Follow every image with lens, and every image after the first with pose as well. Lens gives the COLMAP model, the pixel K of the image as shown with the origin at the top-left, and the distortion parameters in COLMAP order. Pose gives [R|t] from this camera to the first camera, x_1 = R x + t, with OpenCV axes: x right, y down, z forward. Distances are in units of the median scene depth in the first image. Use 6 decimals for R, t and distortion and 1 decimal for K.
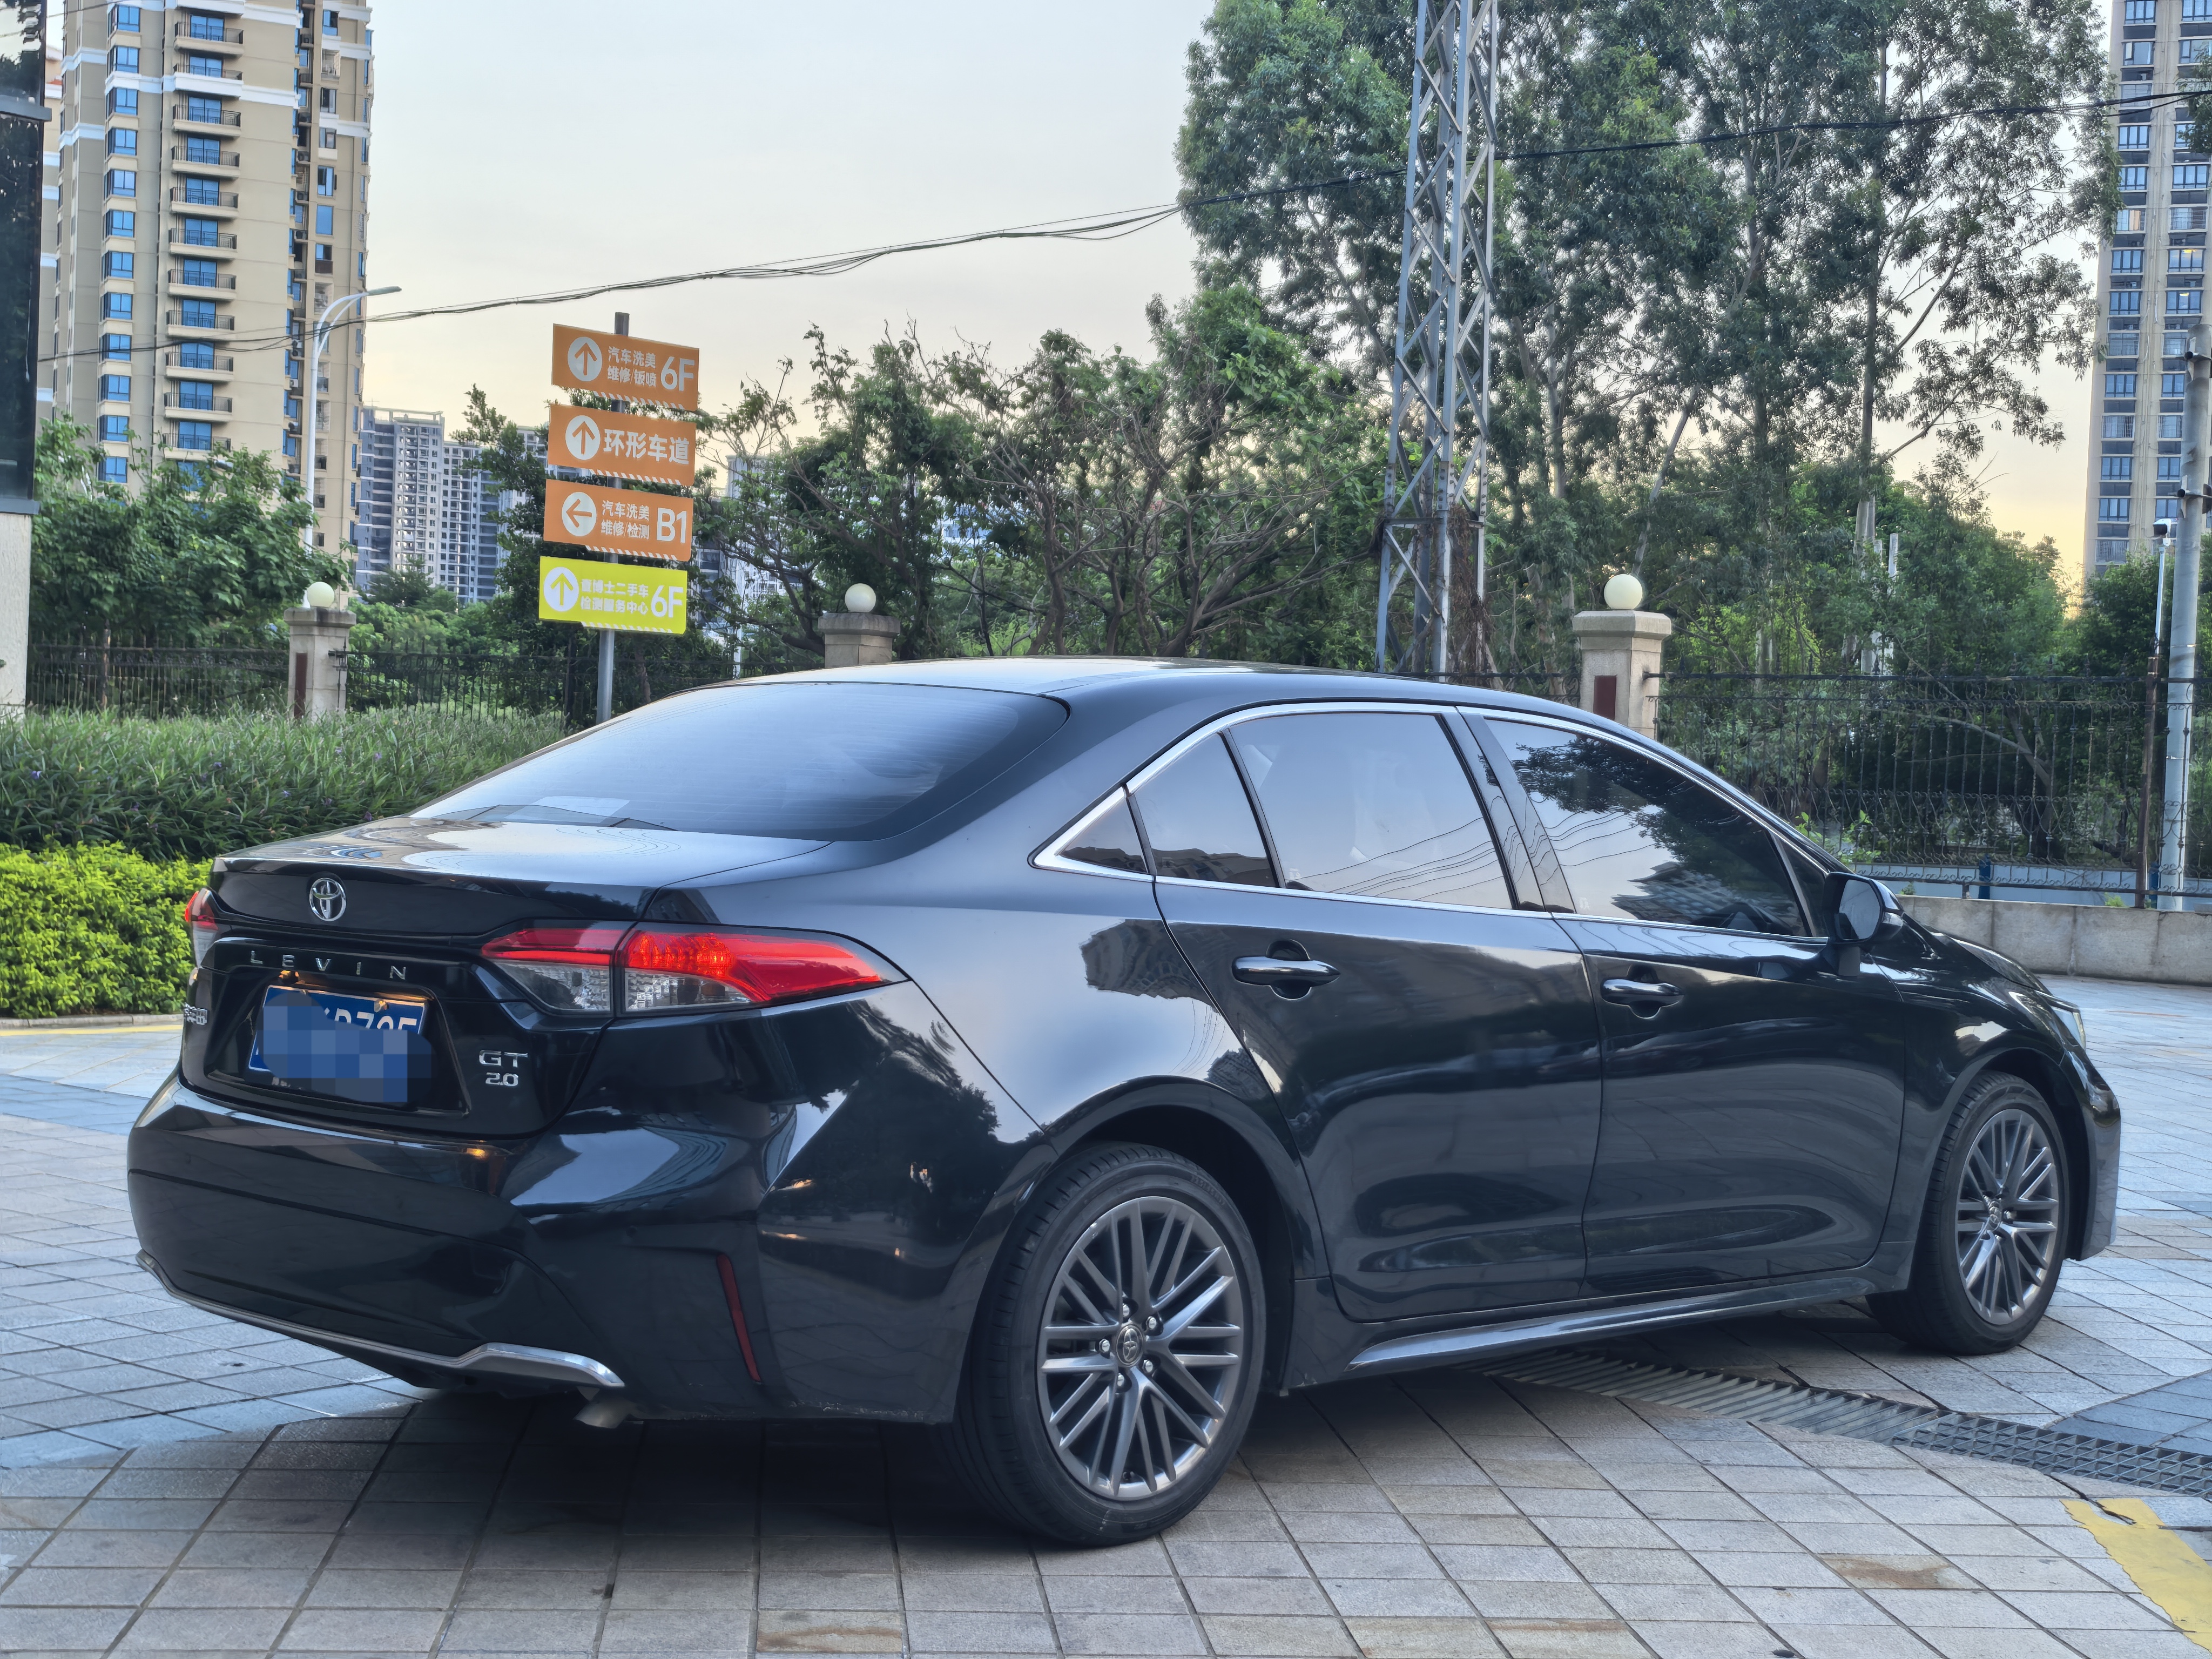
lens RADIAL K [[3153.8, 0, 1120.9], [0, 3153.8, 819.2], [0, 0, 1]] dist [0.091536, 0.007762]
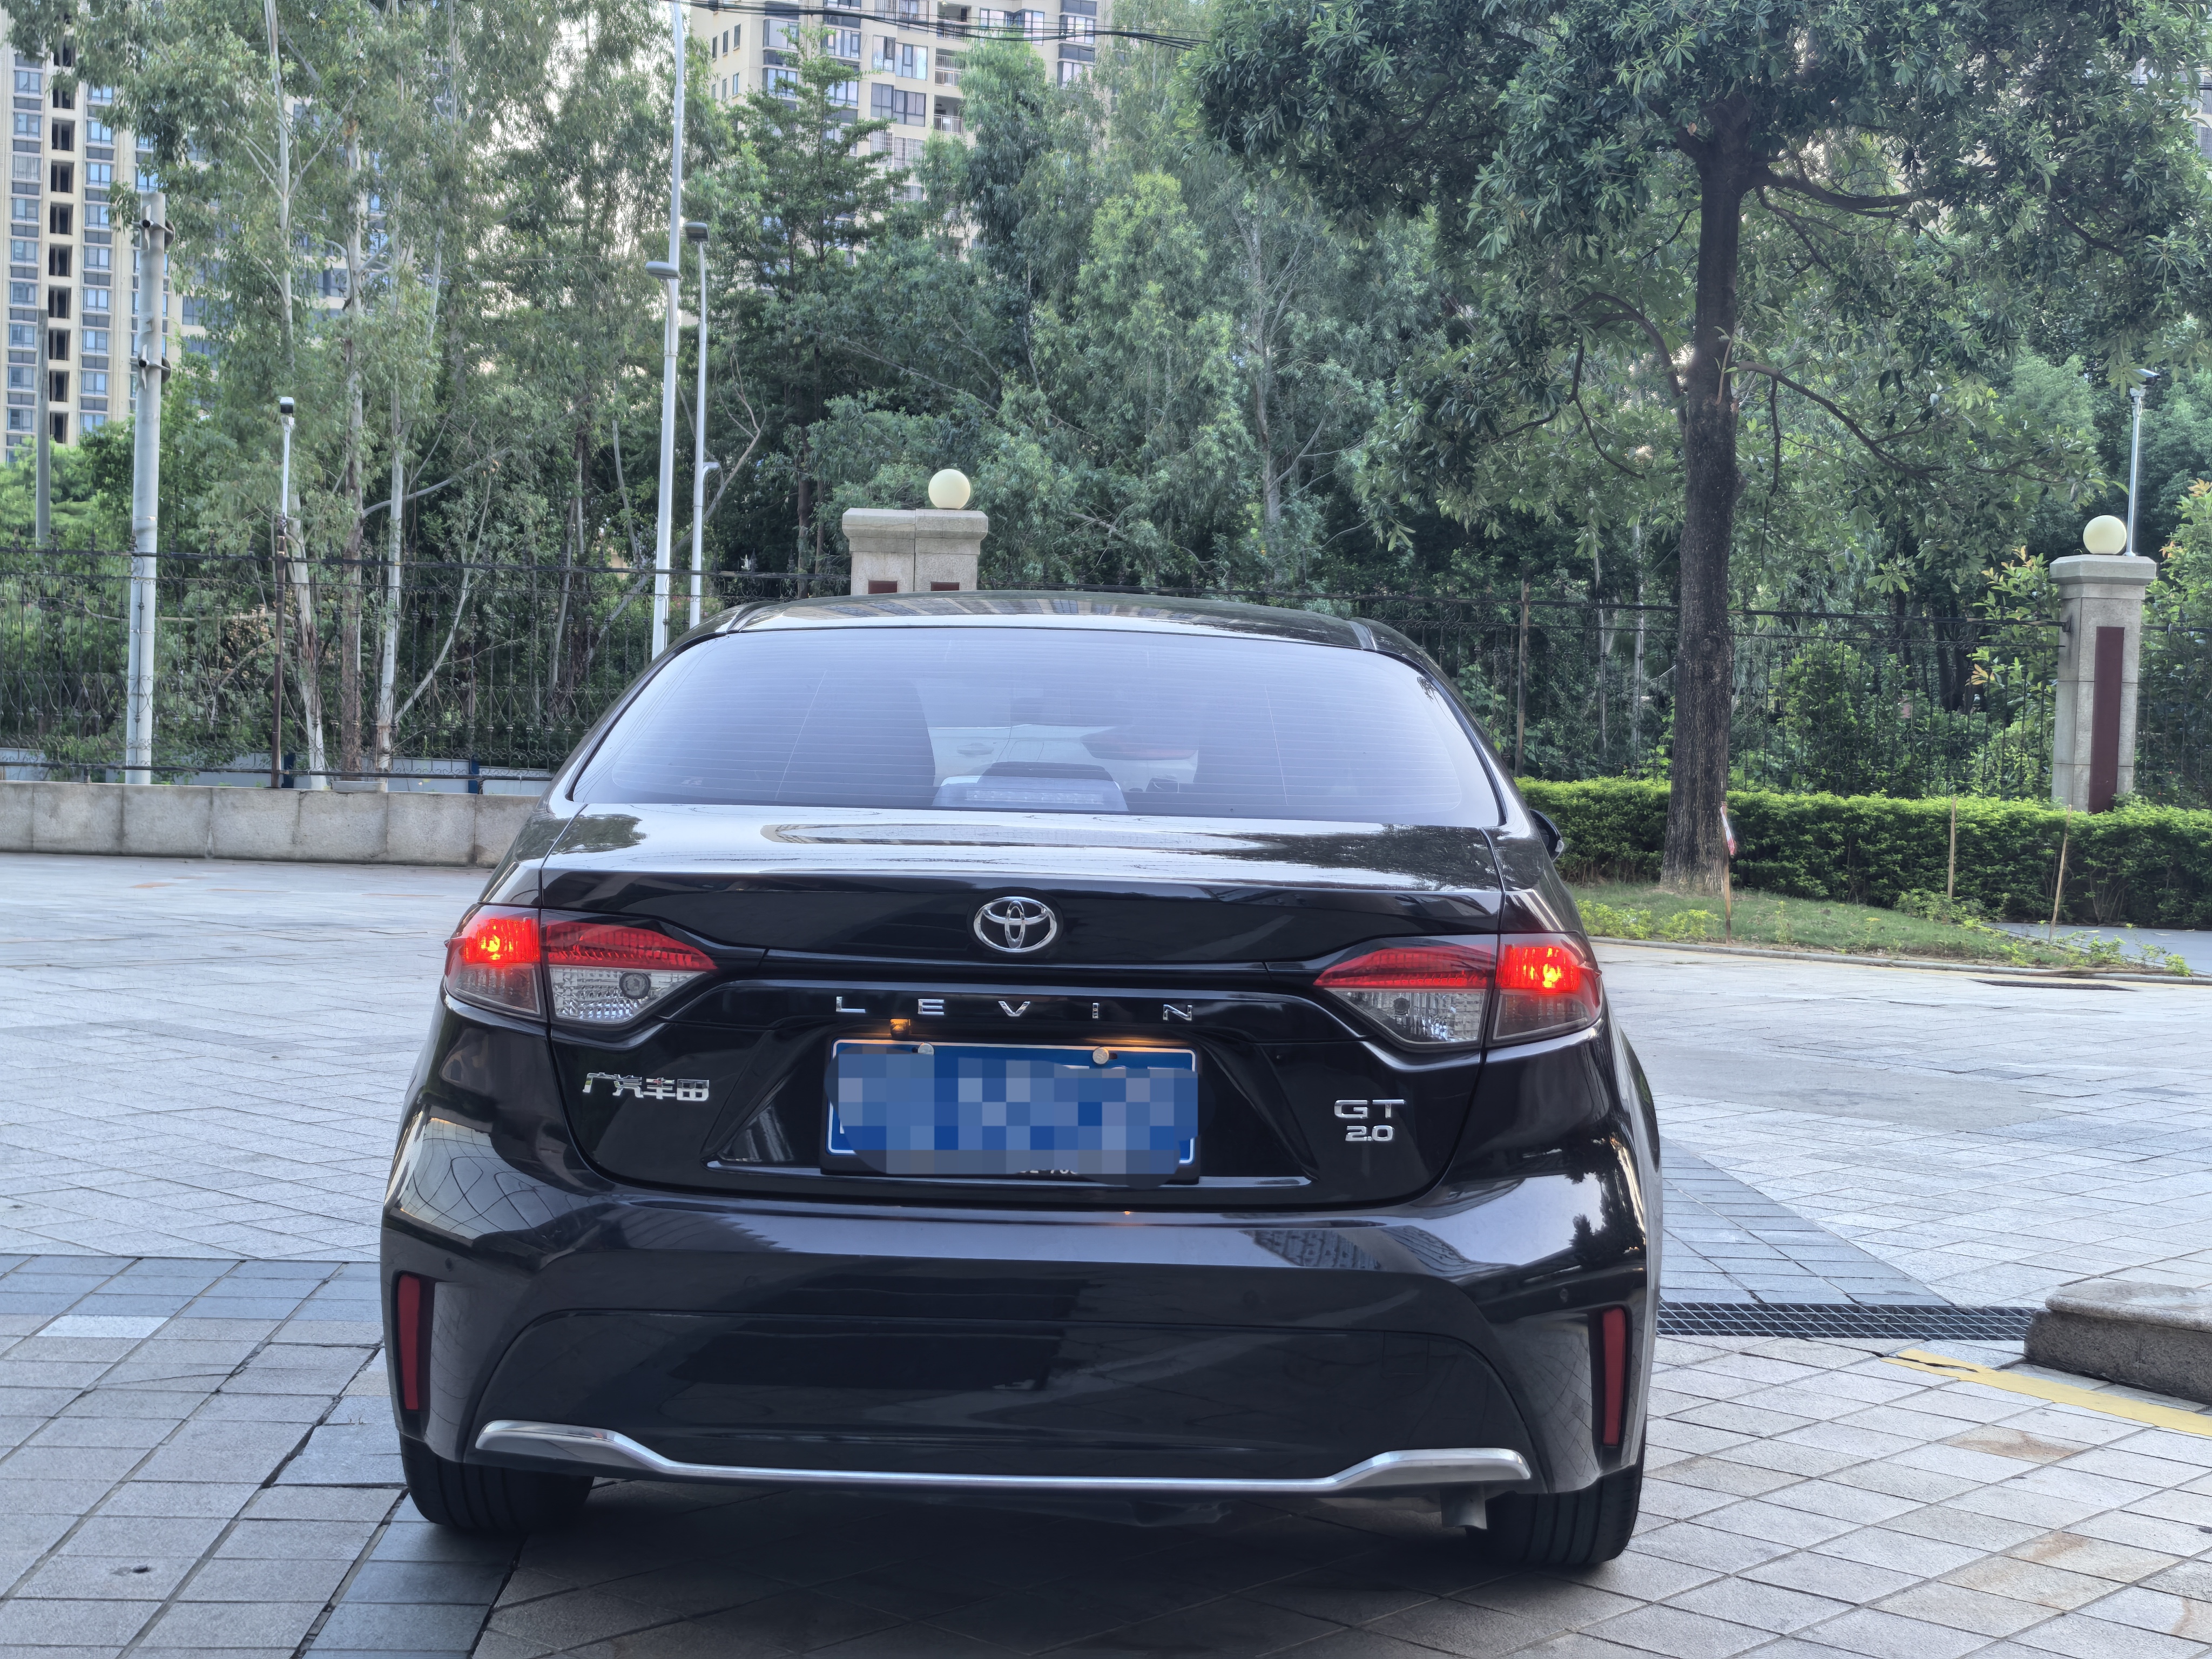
lens RADIAL K [[3153.8, 0, 1120.9], [0, 3153.8, 819.2], [0, 0, 1]] dist [0.091536, 0.007762]
pose [[0.733999, -0.034832, 0.678256, -0.755141], [0.004375, 0.998906, 0.046565, -0.036098], [-0.679136, -0.031211, 0.733349, 0.419749]]
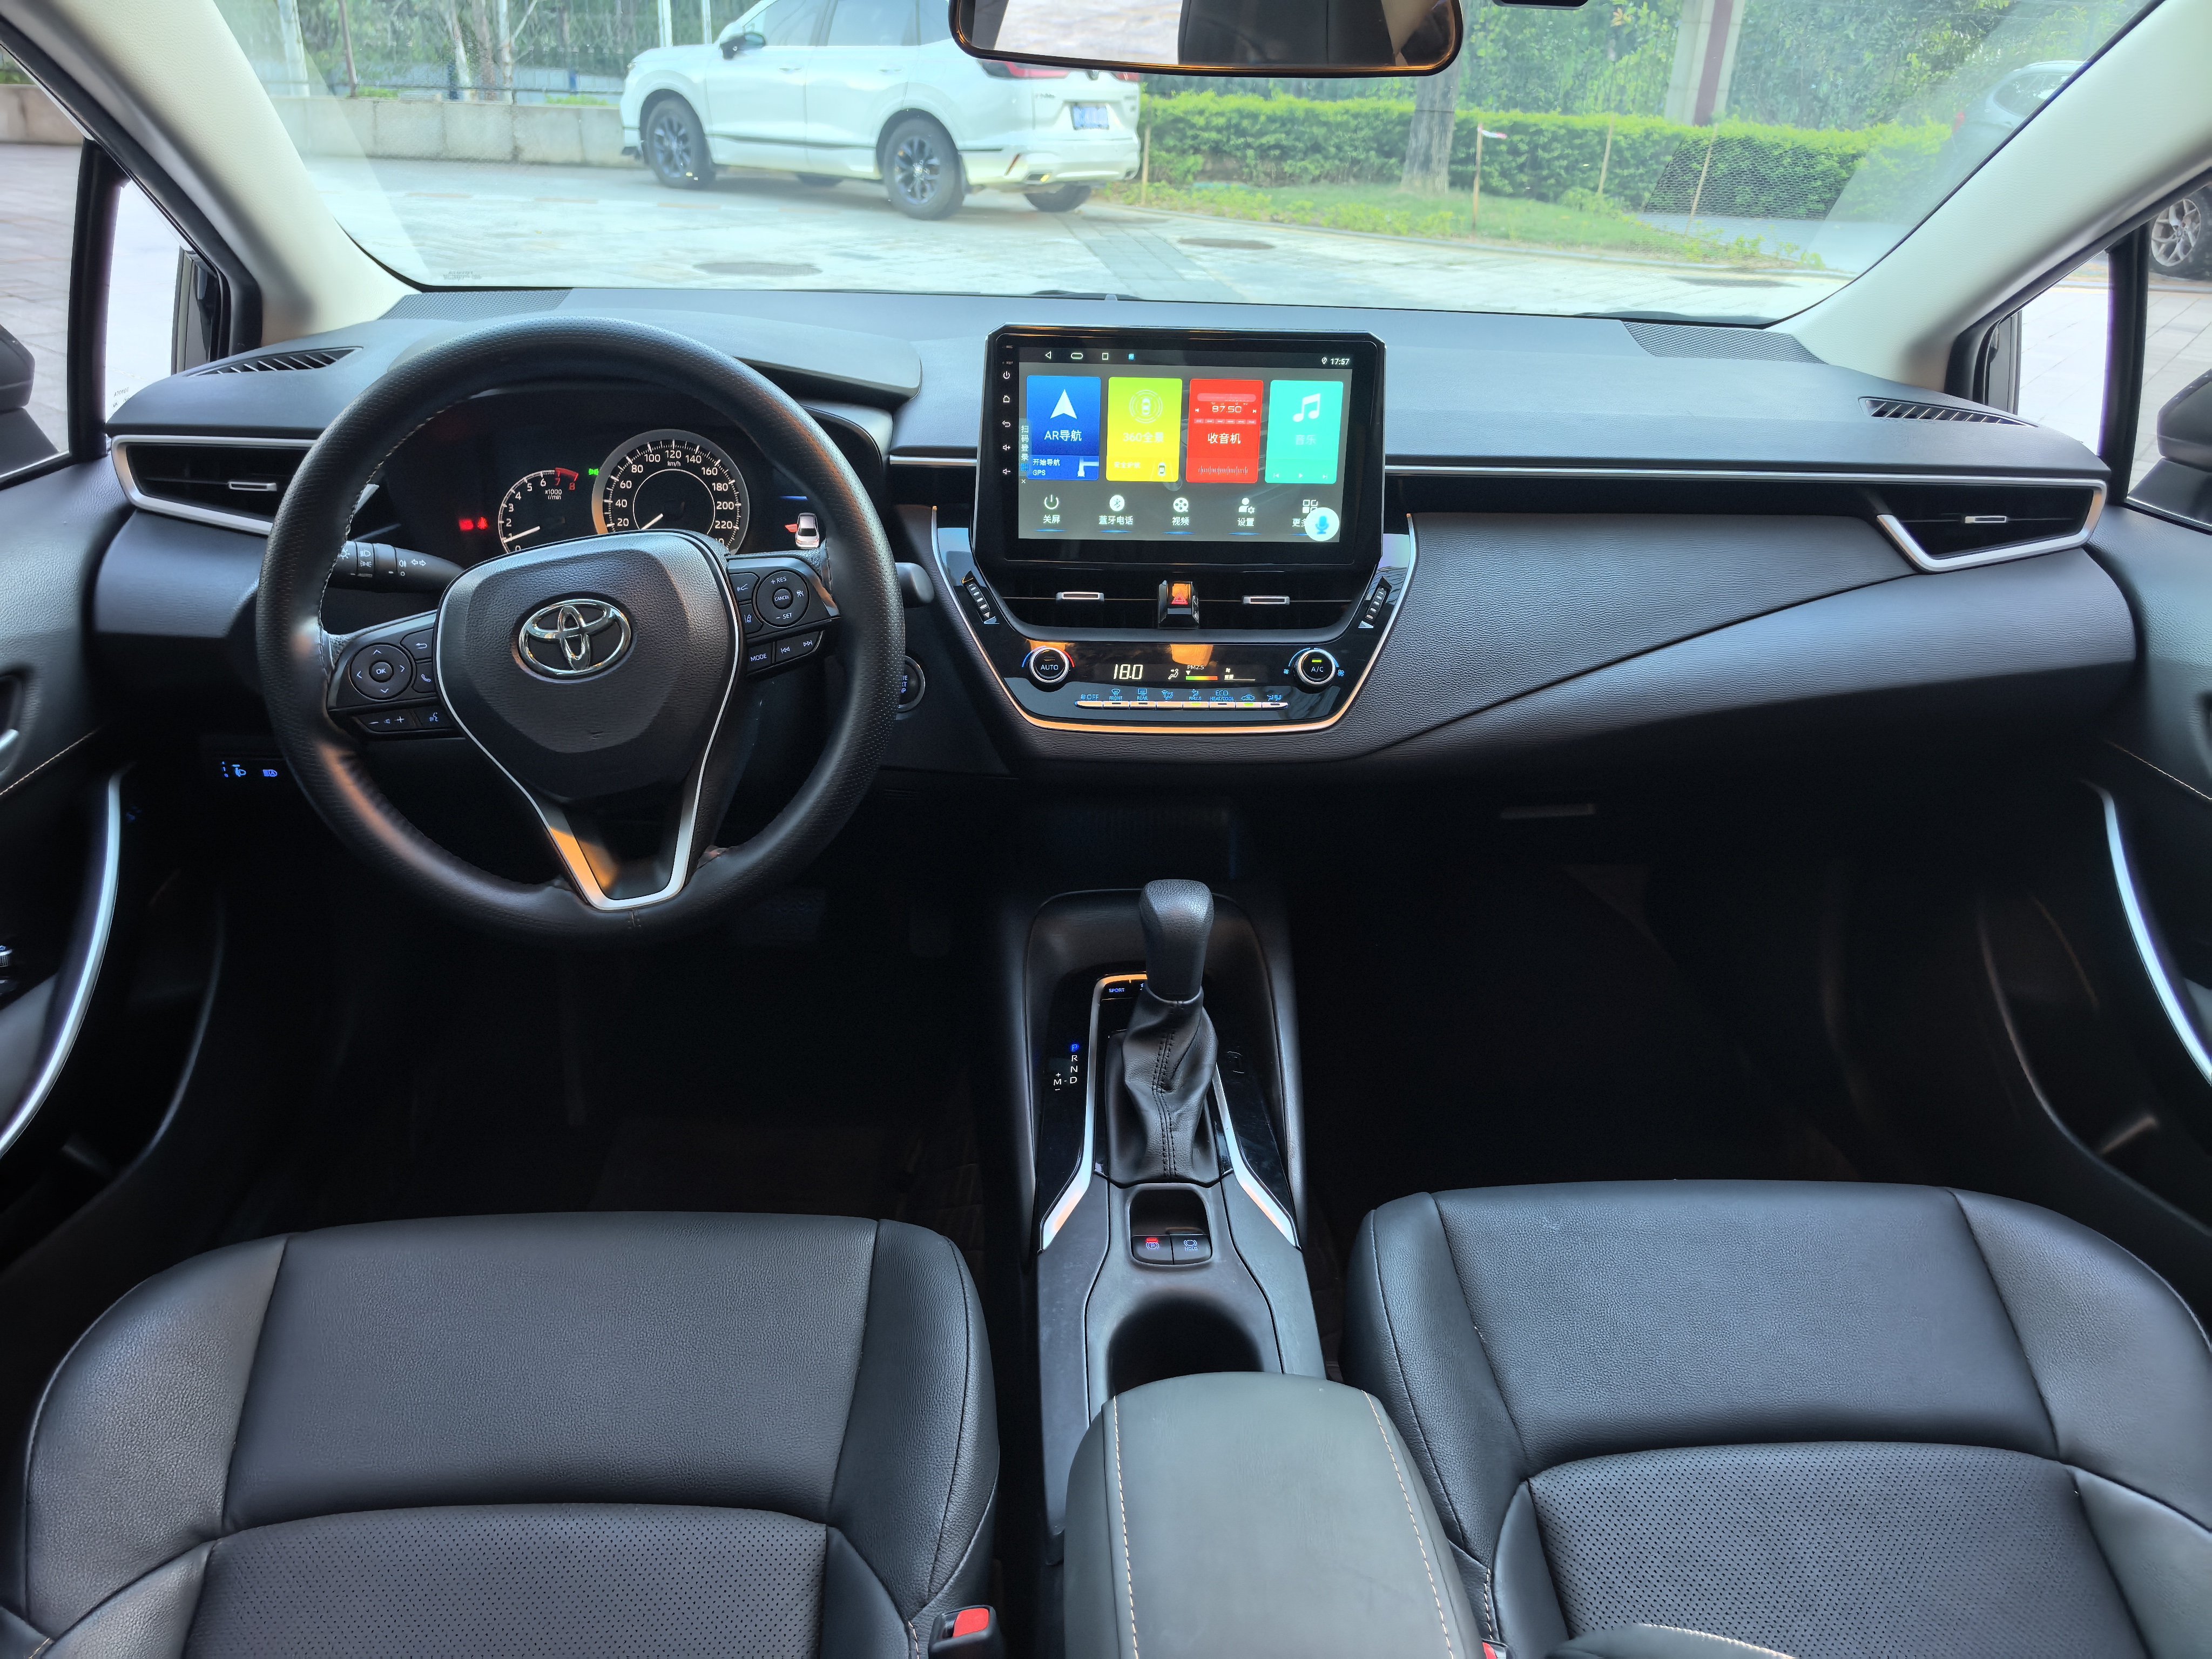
lens RADIAL K [[1567.2, 0, 1115.6], [0, 1567.2, 839.7], [0, 0, 1]] dist [0.081784, -0.100271]
pose [[0.675706, -0.333961, 0.657185, -0.066048], [-0.006605, 0.888717, 0.458409, -0.015576], [-0.737142, -0.314090, 0.598306, 1.255079]]
